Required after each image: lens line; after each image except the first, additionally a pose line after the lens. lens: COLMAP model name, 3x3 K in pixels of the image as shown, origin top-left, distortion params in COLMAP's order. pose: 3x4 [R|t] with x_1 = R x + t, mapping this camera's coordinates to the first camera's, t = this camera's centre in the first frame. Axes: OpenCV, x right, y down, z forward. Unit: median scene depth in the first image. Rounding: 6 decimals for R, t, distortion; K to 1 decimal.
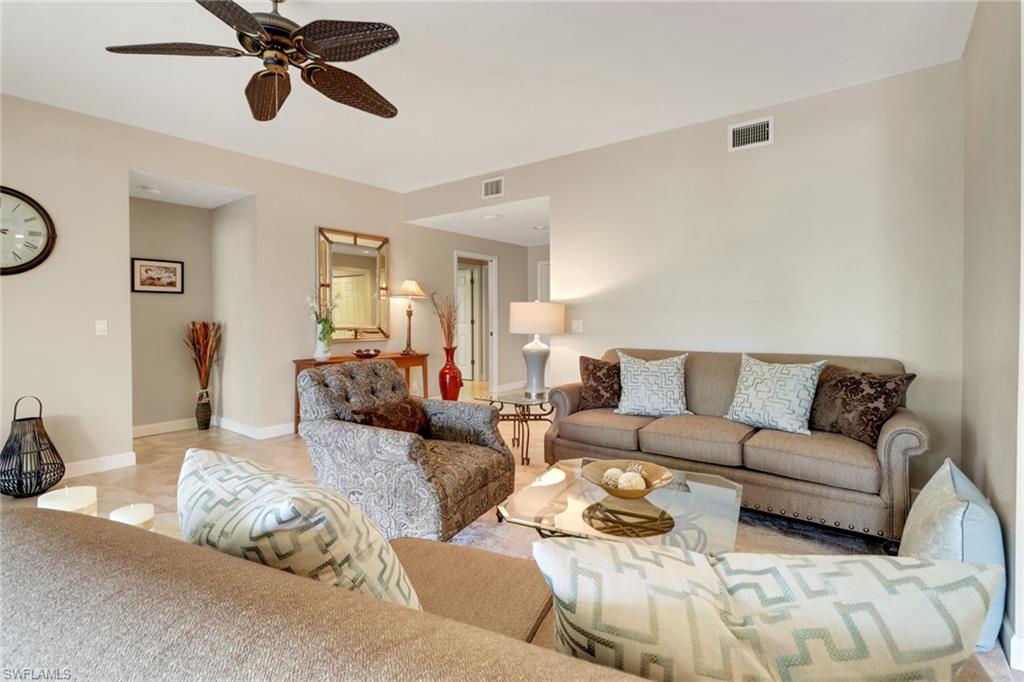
lens RADIAL K [[483.9, 0, 515.1], [0, 483.9, 327.3], [0, 0, 1]] dist [0.002301, -0.000370]
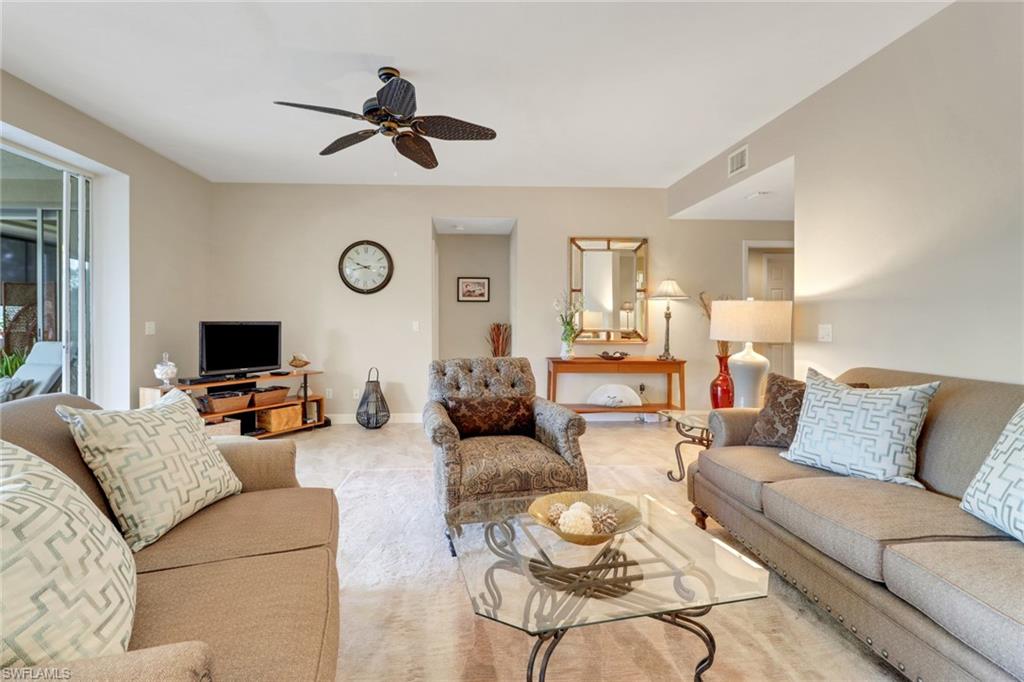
lens RADIAL K [[484.6, 0, 479.4], [0, 484.6, 327.3], [0, 0, 1]] dist [0.012747, -0.012514]
pose [[0.641248, 0.012640, -0.767230, 0.458690], [-0.019134, 0.999817, 0.000479, -0.000820], [0.767095, 0.014373, 0.641372, 0.215508]]
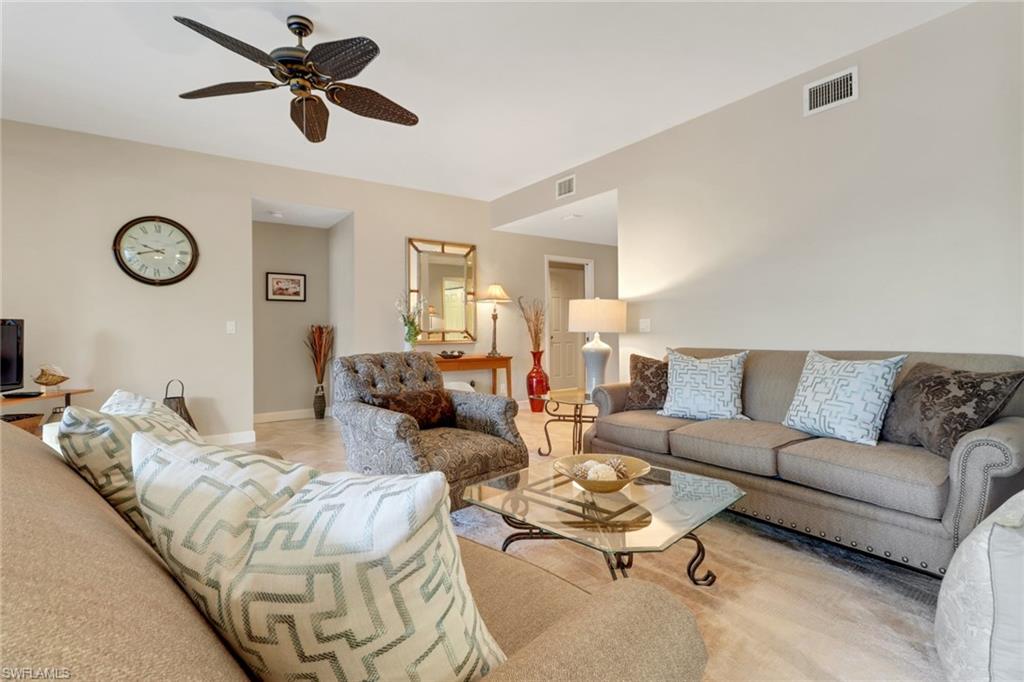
lens RADIAL K [[492.1, 0, 510.0], [0, 492.1, 332.2], [0, 0, 1]] dist [0.000976, -0.000550]
pose [[0.954121, -0.003970, -0.299394, 0.216917], [-0.001322, 0.999846, -0.017472, 0.037458], [0.299417, 0.017066, 0.953970, 0.021985]]
